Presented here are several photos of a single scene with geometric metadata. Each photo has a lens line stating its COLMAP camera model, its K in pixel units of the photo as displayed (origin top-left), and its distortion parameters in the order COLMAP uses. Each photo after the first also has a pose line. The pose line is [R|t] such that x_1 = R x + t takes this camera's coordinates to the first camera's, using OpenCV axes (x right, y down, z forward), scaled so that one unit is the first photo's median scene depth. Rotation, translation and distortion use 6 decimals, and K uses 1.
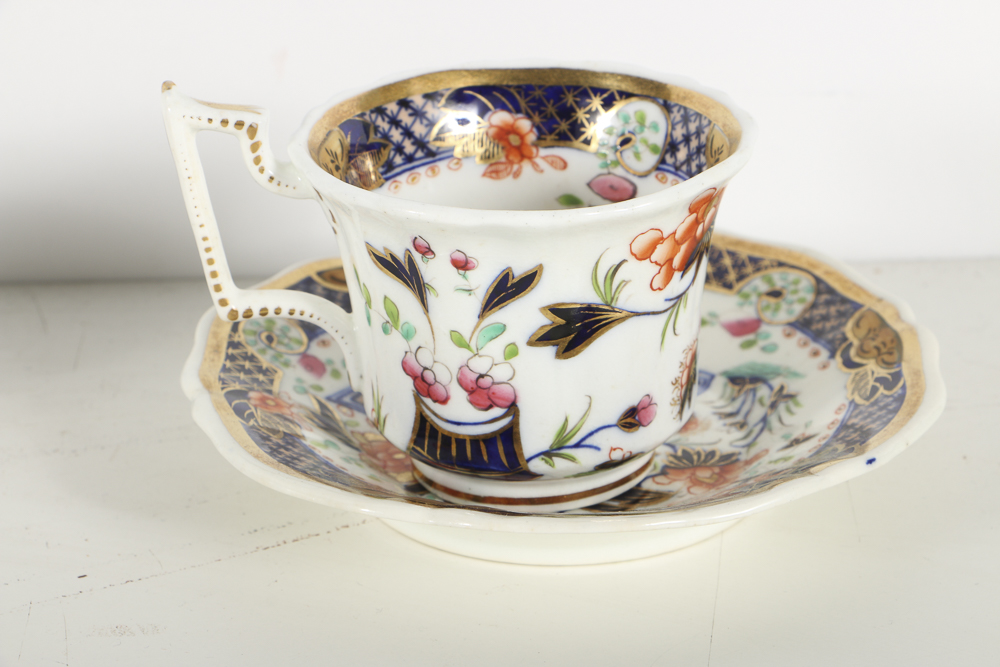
lens RADIAL K [[3058.4, 0, 505.7], [0, 3058.4, 335.1], [0, 0, 1]] dist [0.573199, 0.000000]
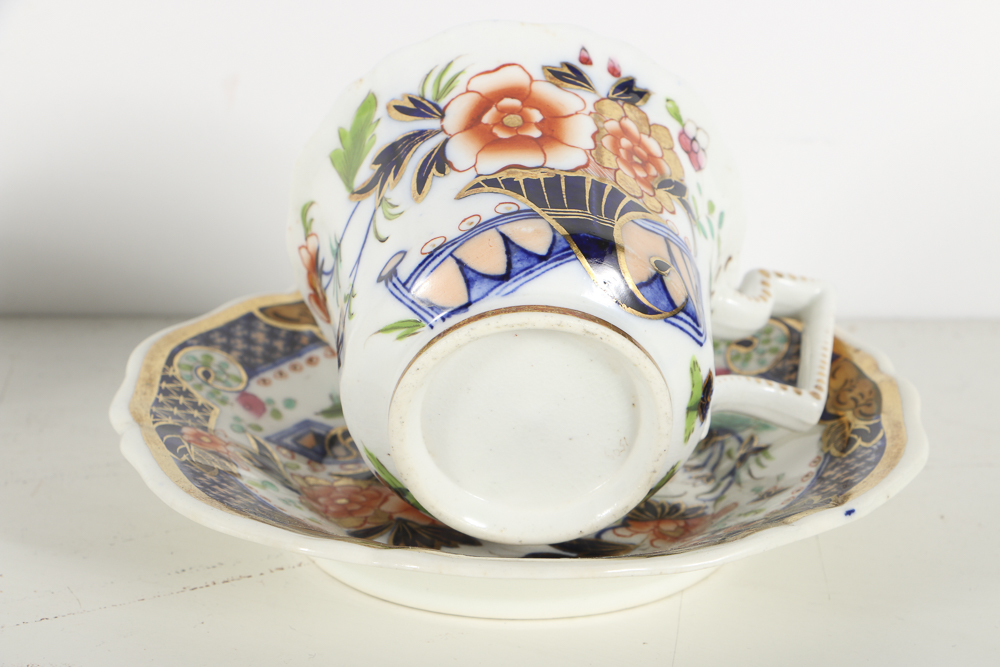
lens RADIAL K [[3058.4, 0, 494.9], [0, 3058.4, 332.3], [0, 0, 1]] dist [0.573199, 0.000000]
pose [[0.999546, 0.026084, 0.015103, -0.003639], [-0.025465, 0.998883, -0.039810, 0.023933], [-0.016125, 0.039407, 0.999093, 0.063357]]
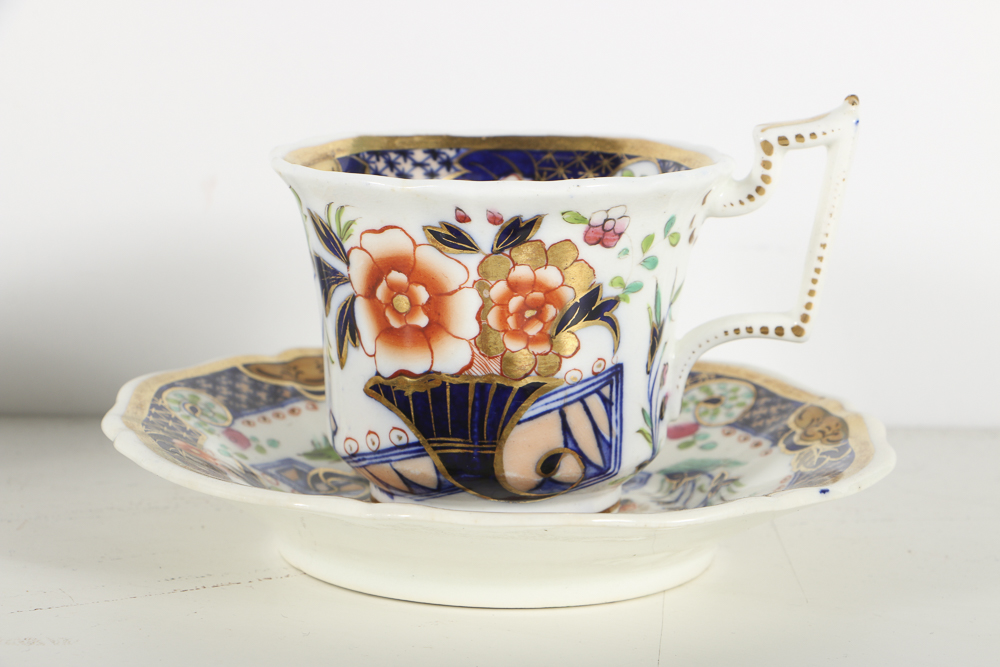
lens RADIAL K [[3058.4, 0, 499.9], [0, 3058.4, 331.8], [0, 0, 1]] dist [0.573199, 0.000000]
pose [[0.998321, 0.040870, 0.041056, -0.022184], [-0.032168, 0.980501, -0.193863, 0.165119], [-0.048178, 0.192217, 0.980169, 0.045695]]
